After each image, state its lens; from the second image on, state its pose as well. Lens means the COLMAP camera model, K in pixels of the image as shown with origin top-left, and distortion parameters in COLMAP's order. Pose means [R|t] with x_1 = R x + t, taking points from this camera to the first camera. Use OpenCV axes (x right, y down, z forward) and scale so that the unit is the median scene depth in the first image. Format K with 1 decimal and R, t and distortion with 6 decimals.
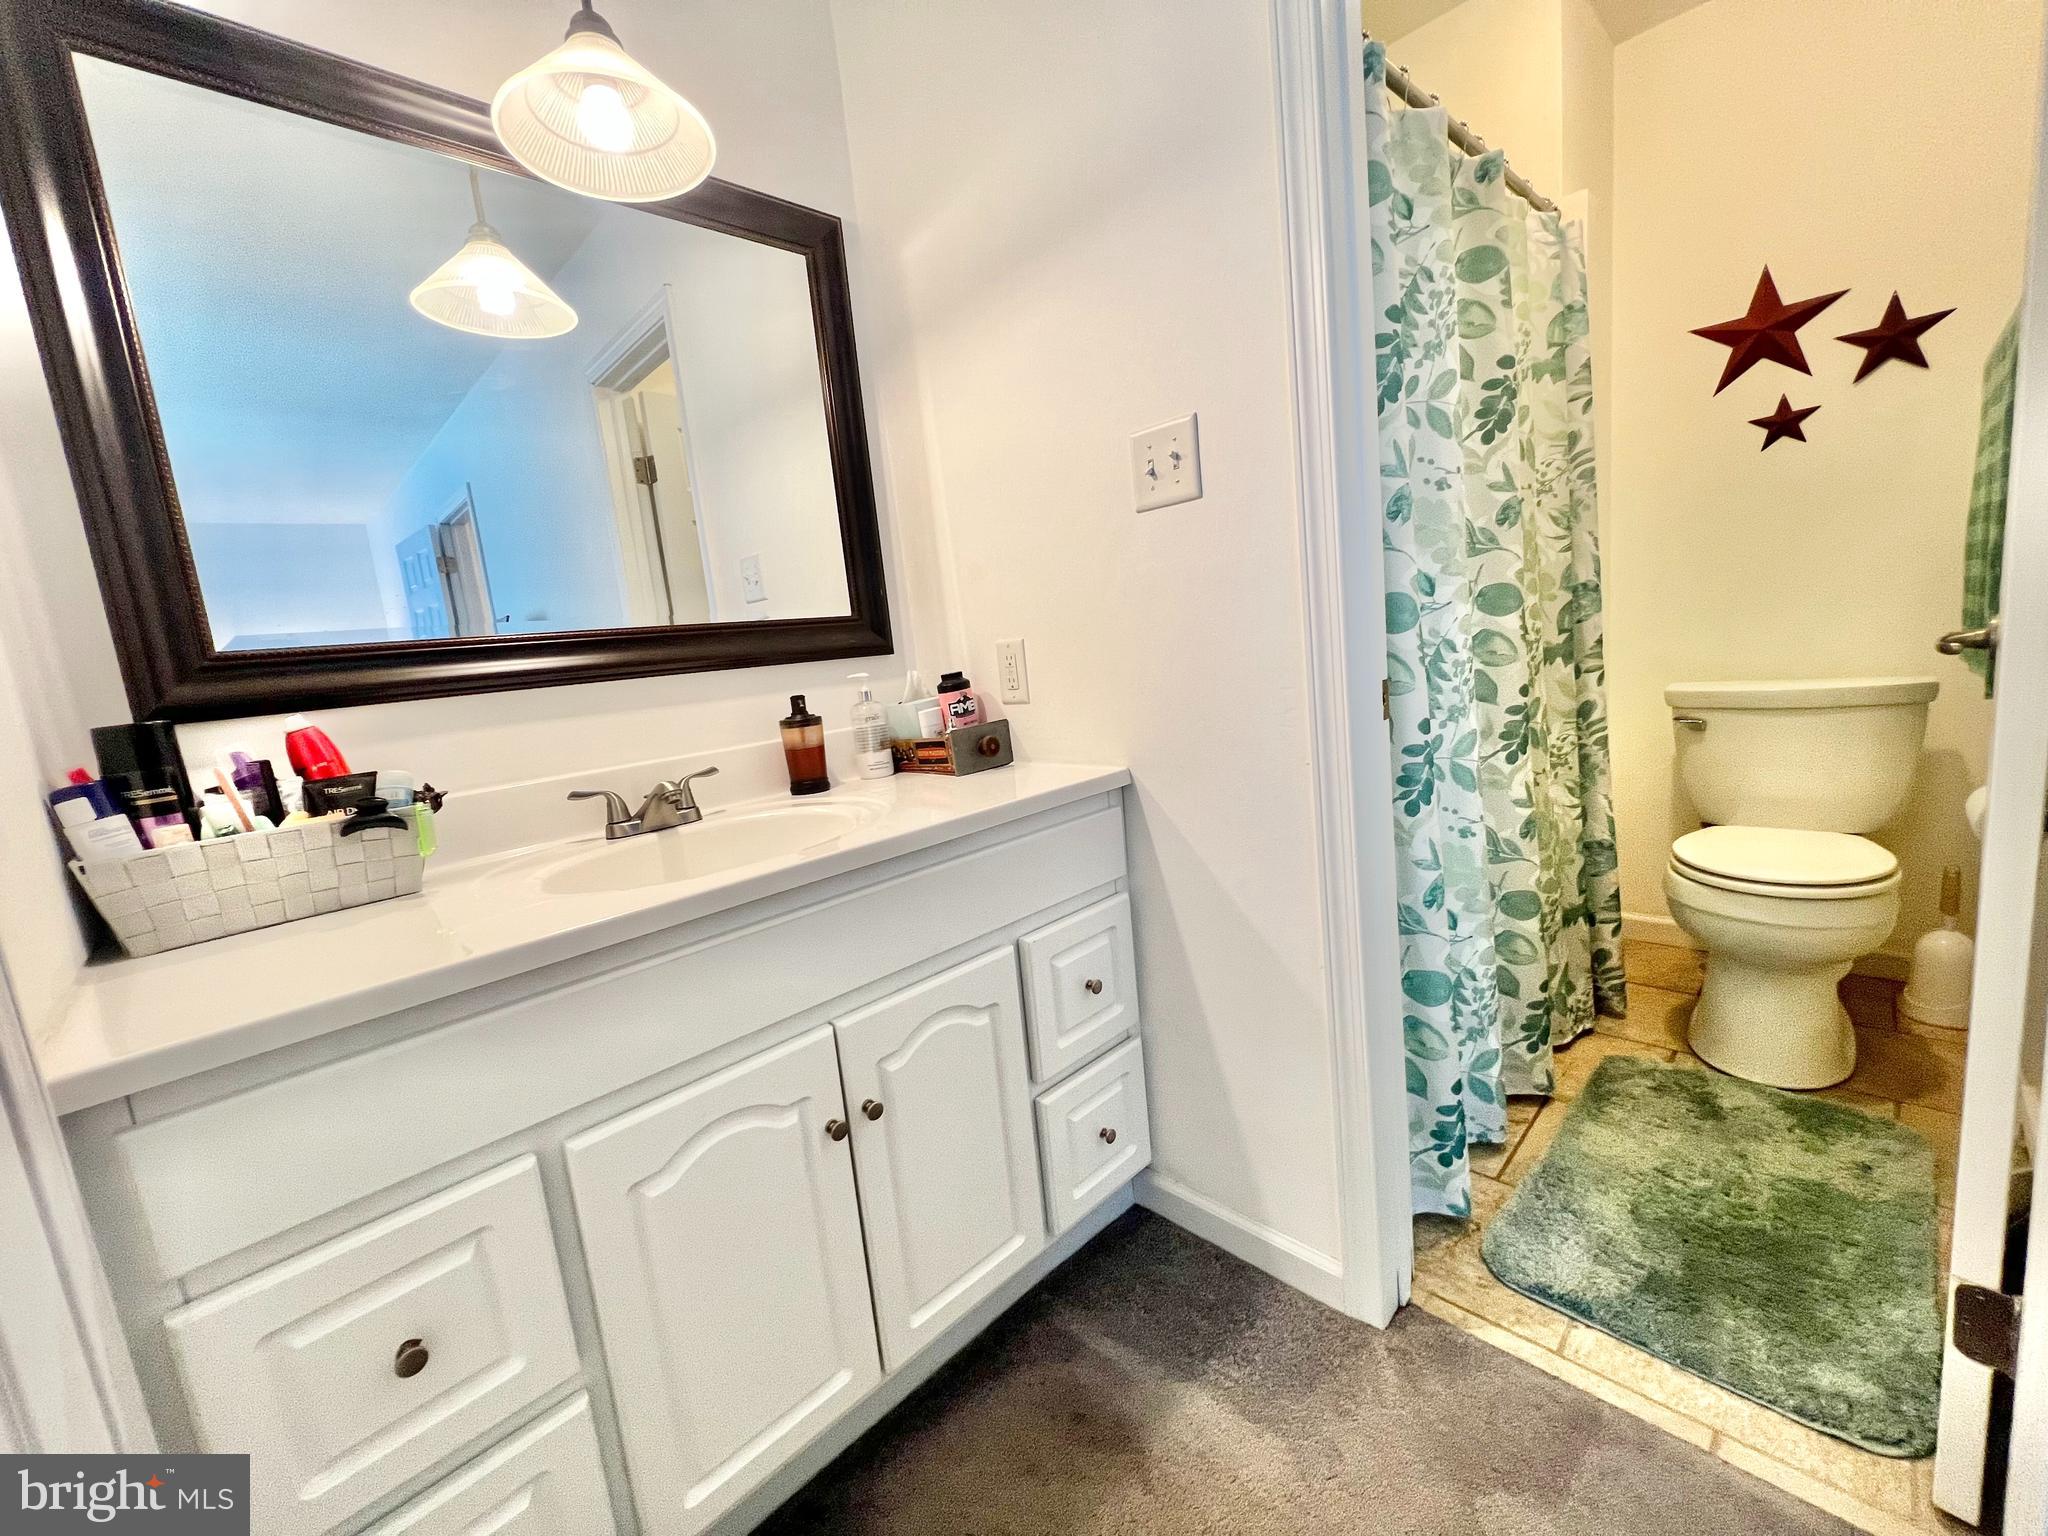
lens RADIAL K [[813.5, 0, 1023.1], [0, 813.5, 762.1], [0, 0, 1]] dist [0.000207, 0.000126]
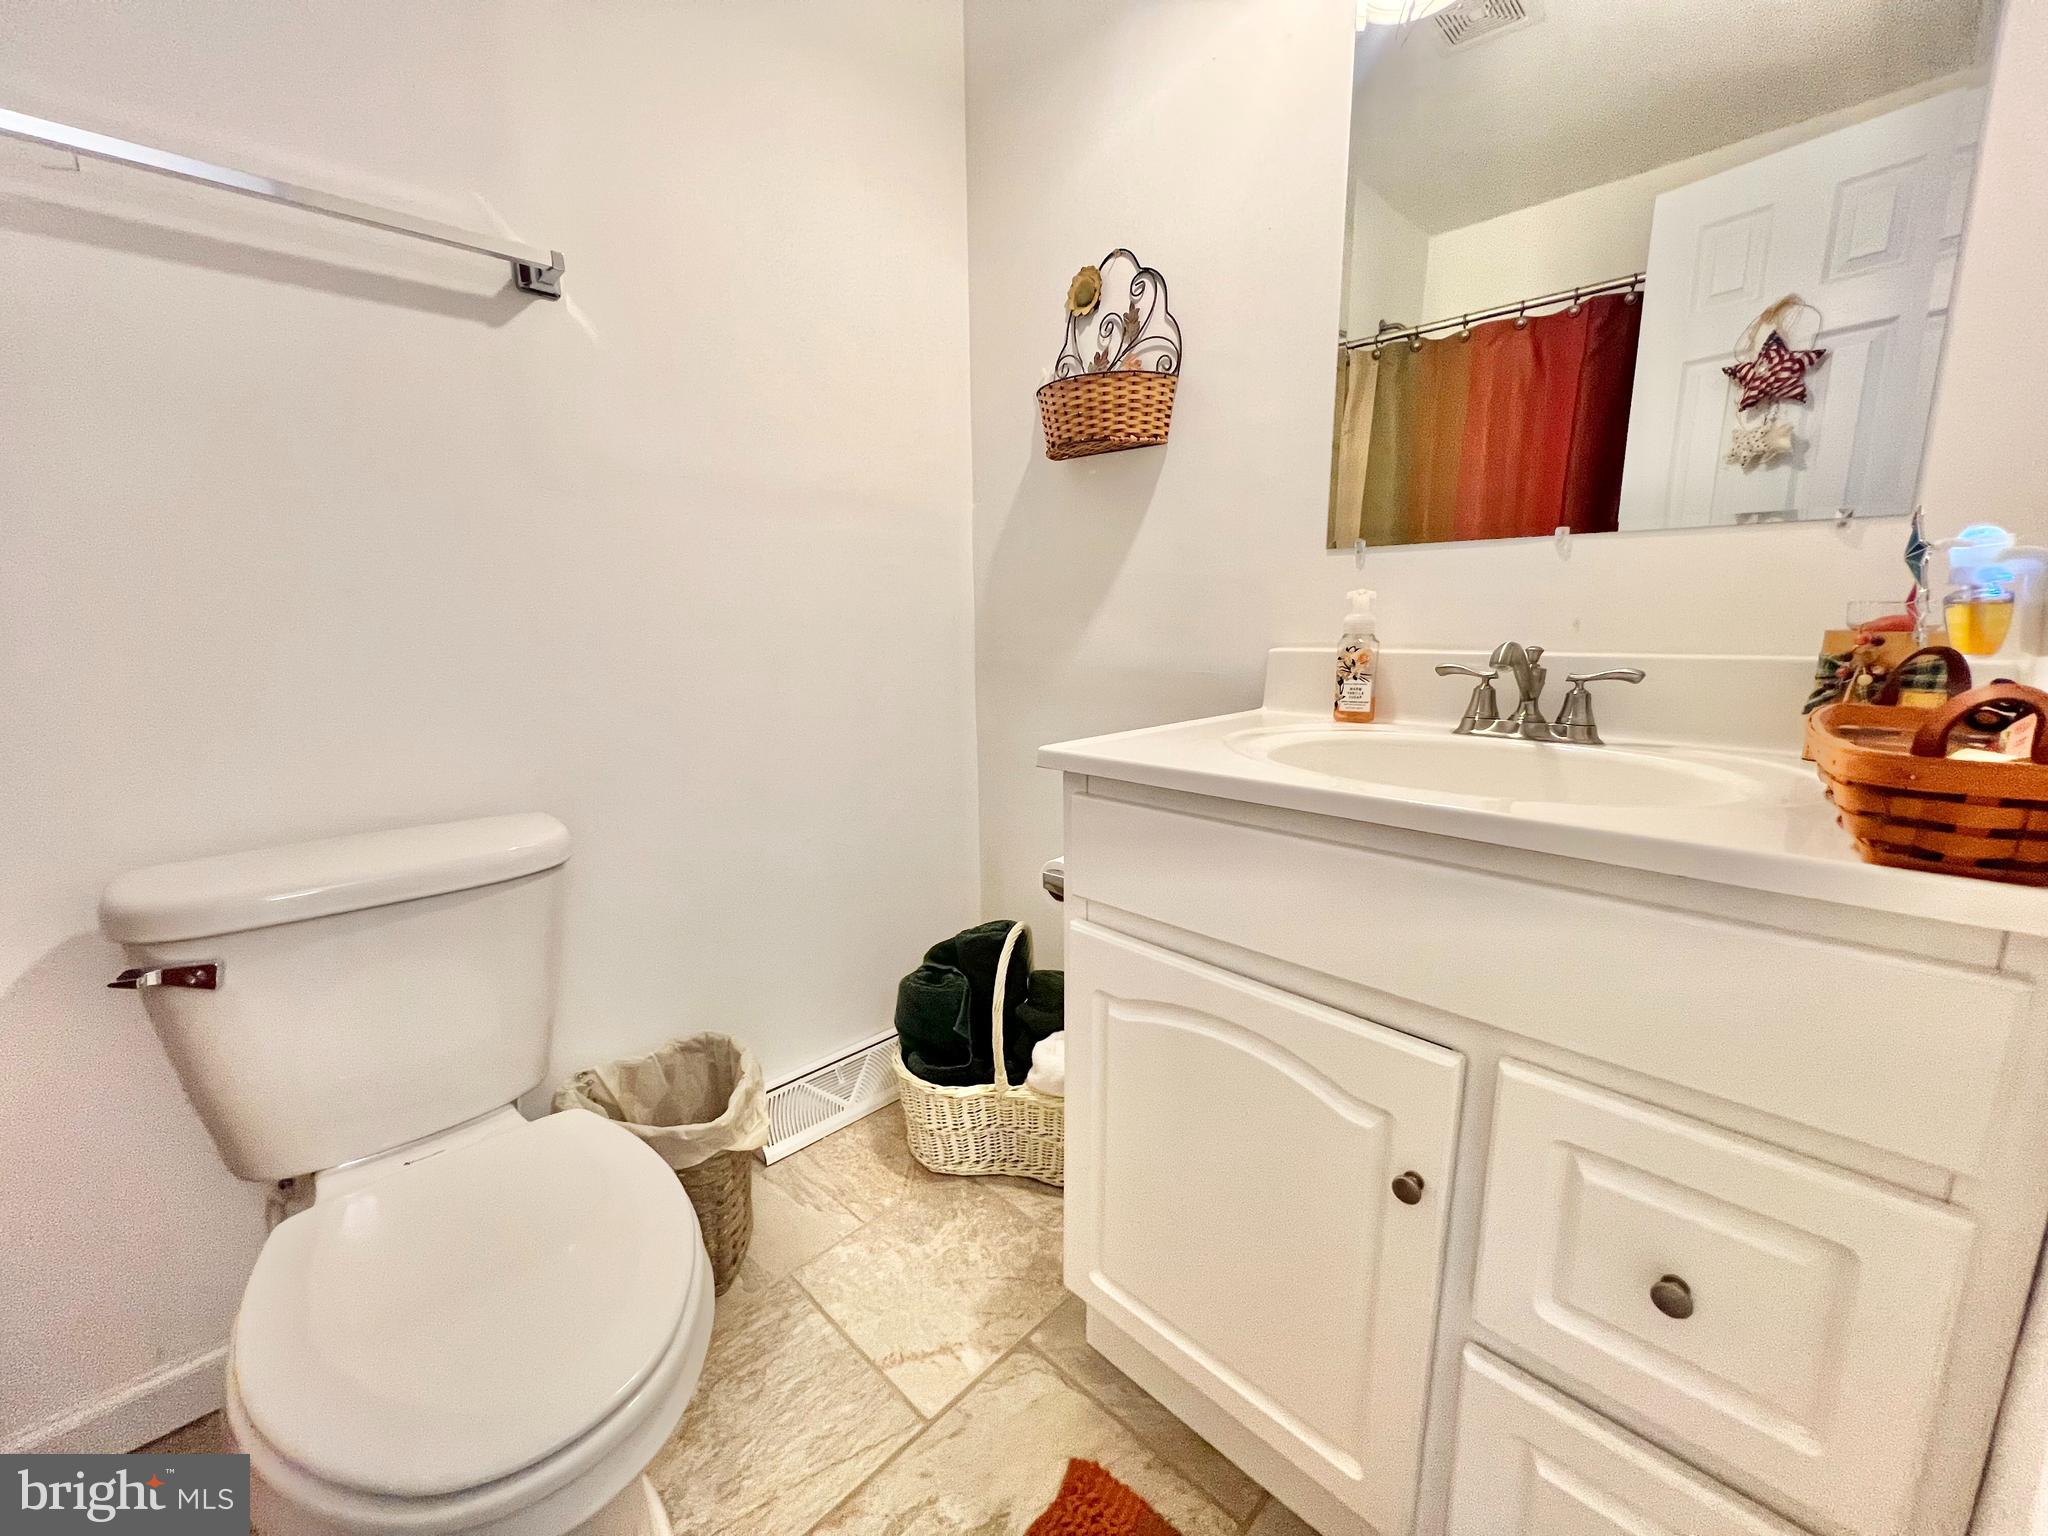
lens RADIAL K [[813.5, 0, 1020.6], [0, 813.5, 770.2], [0, 0, 1]] dist [0.000207, 0.000126]
pose [[0.021691, 0.268552, -0.963021, 0.810447], [-0.150834, 0.953101, 0.262388, -0.114577], [0.988321, 0.139565, 0.061181, 1.092950]]
